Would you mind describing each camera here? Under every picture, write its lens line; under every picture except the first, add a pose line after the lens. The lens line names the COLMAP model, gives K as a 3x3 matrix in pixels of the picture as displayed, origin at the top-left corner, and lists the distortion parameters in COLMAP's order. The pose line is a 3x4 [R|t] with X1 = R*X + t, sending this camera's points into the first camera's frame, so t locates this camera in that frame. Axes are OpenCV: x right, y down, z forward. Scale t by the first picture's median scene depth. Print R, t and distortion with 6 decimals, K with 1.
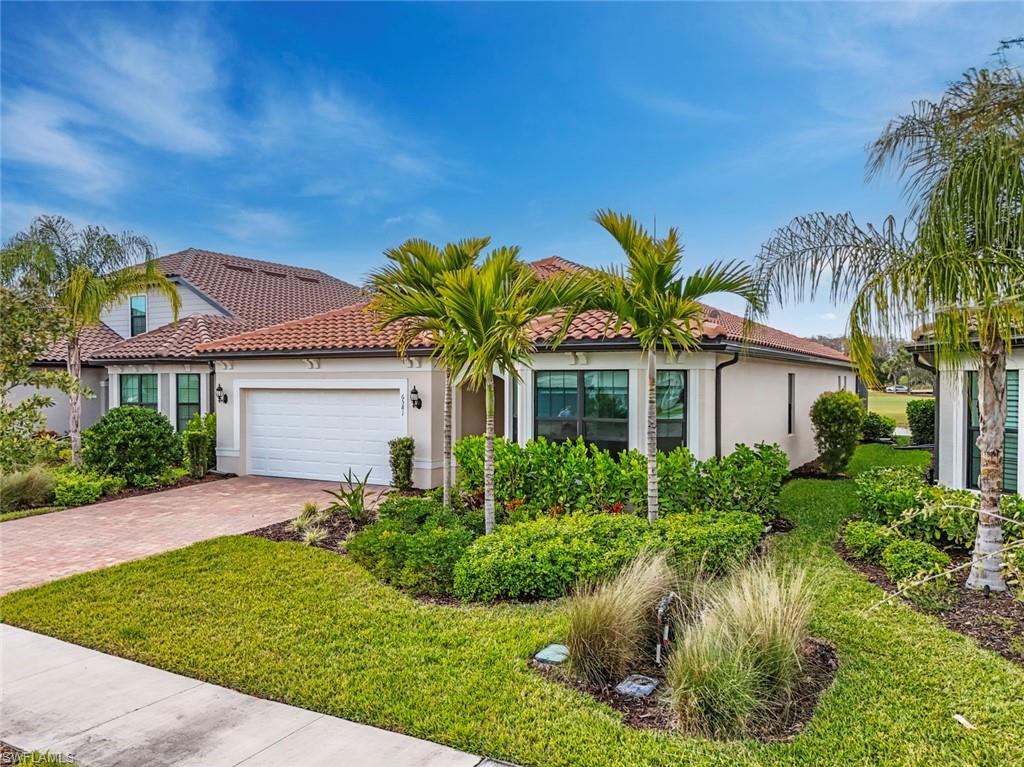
lens RADIAL K [[764.6, 0, 499.1], [0, 764.6, 419.5], [0, 0, 1]] dist [0.099891, 0.001175]
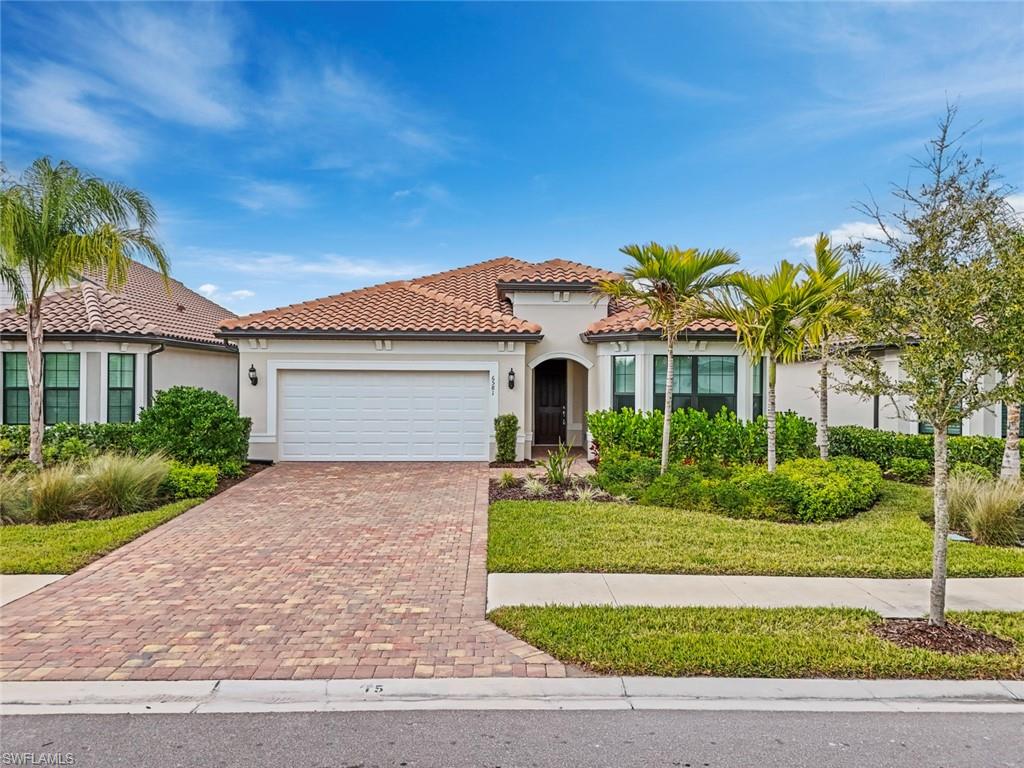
lens RADIAL K [[757.6, 0, 512.0], [0, 757.6, 384.0], [0, 0, 1]] dist [0.086719, -0.087030]
pose [[0.850194, 0.002353, 0.526464, -0.624090], [0.016734, 0.999364, -0.031491, 0.012217], [-0.526204, 0.035583, 0.849614, 0.064802]]
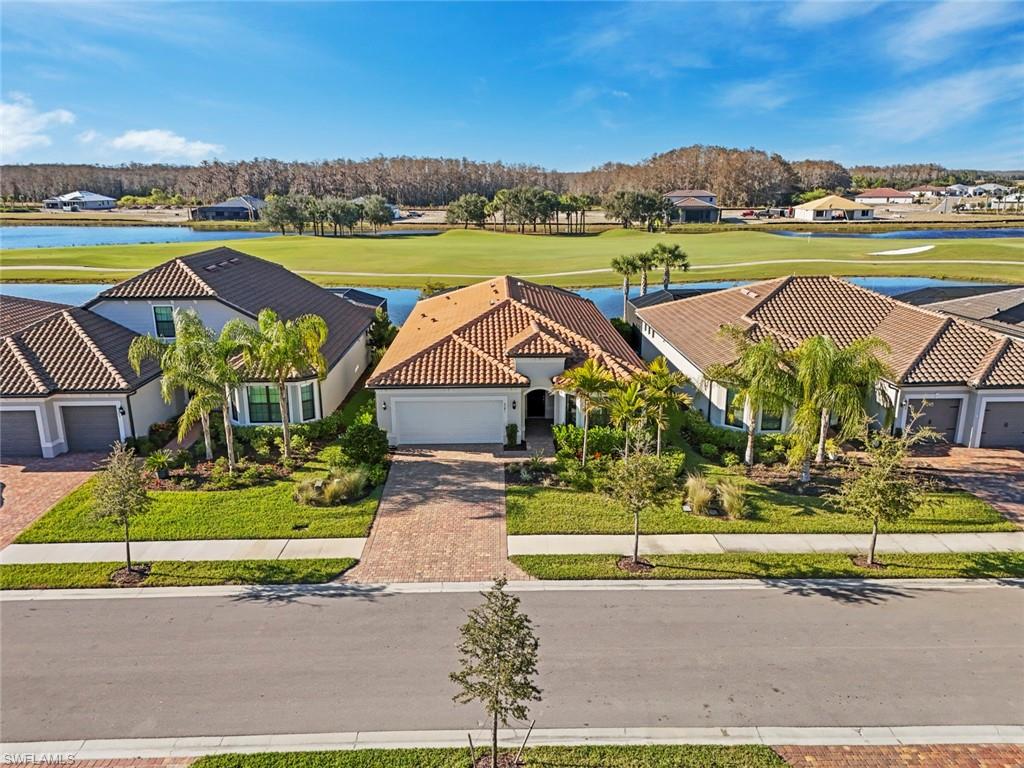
lens RADIAL K [[757.6, 0, 512.0], [0, 757.6, 384.0], [0, 0, 1]] dist [0.086719, -0.087030]
pose [[0.851334, -0.139324, 0.505786, -1.083415], [0.030597, 0.975637, 0.217248, -0.502827], [-0.523732, -0.169475, 0.834855, -0.703602]]
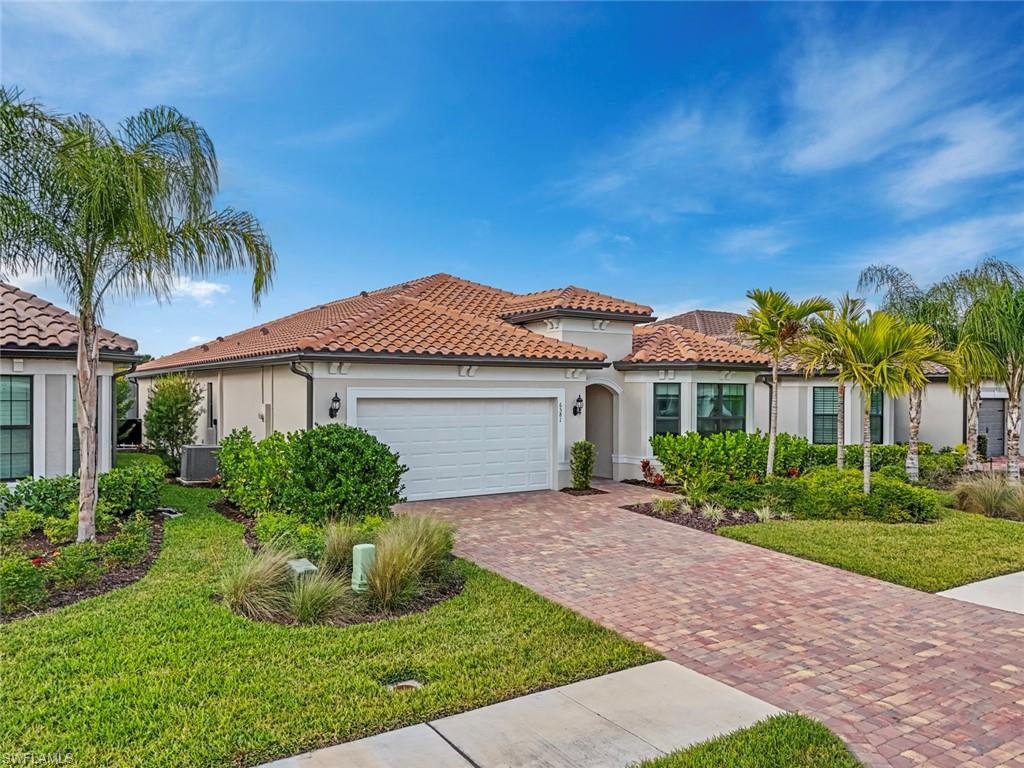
lens RADIAL K [[757.6, 0, 512.0], [0, 757.6, 384.0], [0, 0, 1]] dist [0.086719, -0.087030]
pose [[0.443961, 0.008022, 0.896010, -1.042272], [0.033614, 0.999107, -0.025600, -0.031815], [-0.895415, 0.041484, 0.443295, 0.543187]]
